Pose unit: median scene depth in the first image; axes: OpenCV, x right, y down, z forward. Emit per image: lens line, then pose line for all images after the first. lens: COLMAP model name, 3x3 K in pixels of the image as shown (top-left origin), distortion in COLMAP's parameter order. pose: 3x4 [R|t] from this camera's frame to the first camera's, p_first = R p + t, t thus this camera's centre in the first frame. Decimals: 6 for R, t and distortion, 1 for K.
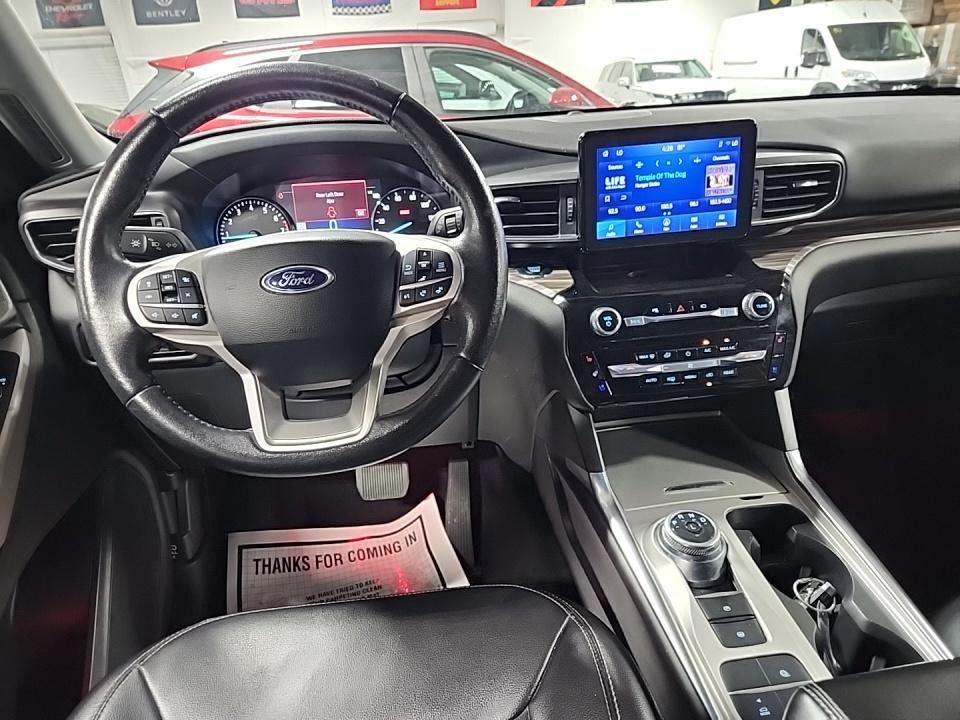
lens RADIAL K [[643.5, 0, 480.0], [0, 643.5, 360.0], [0, 0, 1]] dist [0.011191, -0.003298]
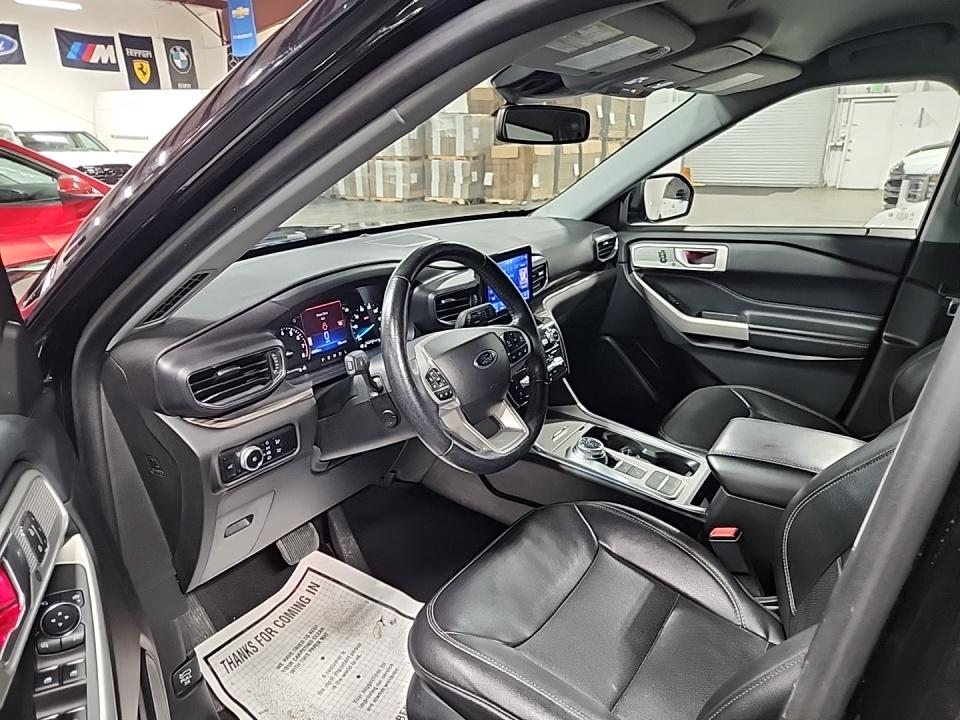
lens RADIAL K [[643.5, 0, 480.0], [0, 643.5, 360.0], [0, 0, 1]] dist [0.011191, -0.003298]
pose [[0.646187, -0.200508, 0.736368, -1.187802], [0.268481, 0.962918, 0.026595, -0.125169], [-0.714394, 0.180516, 0.676058, -0.160161]]
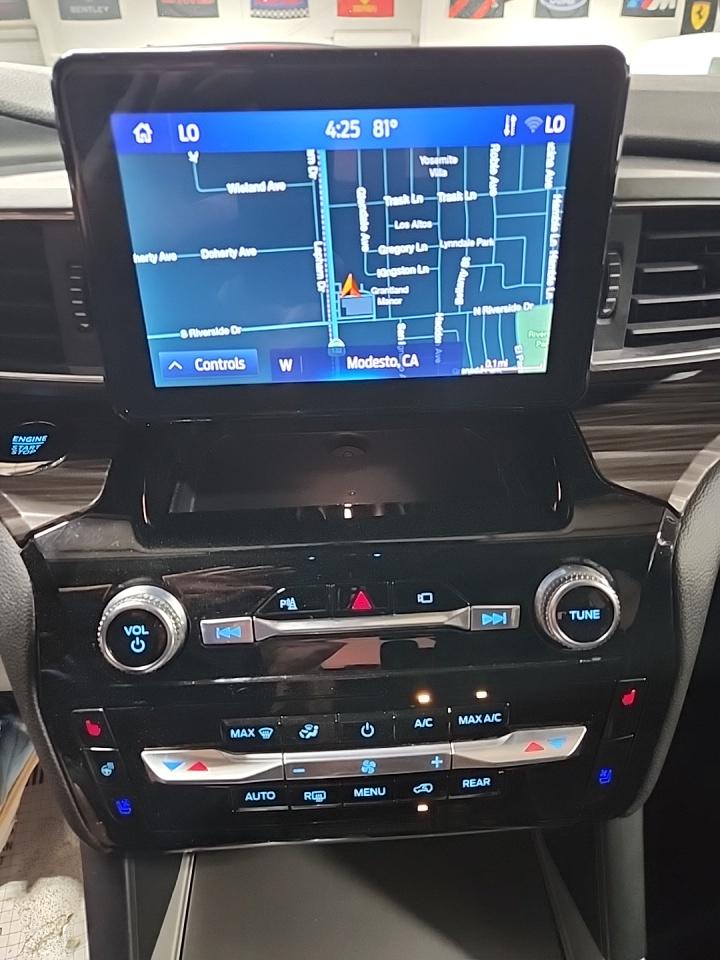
lens RADIAL K [[643.5, 0, 401.0], [0, 643.5, 480.5], [0, 0, 1]] dist [0.011191, -0.003298]
pose [[0.997861, 0.063610, -0.015080, 0.332923], [-0.061189, 0.990005, 0.127069, -0.193248], [0.023012, -0.125875, 0.991779, 0.647211]]
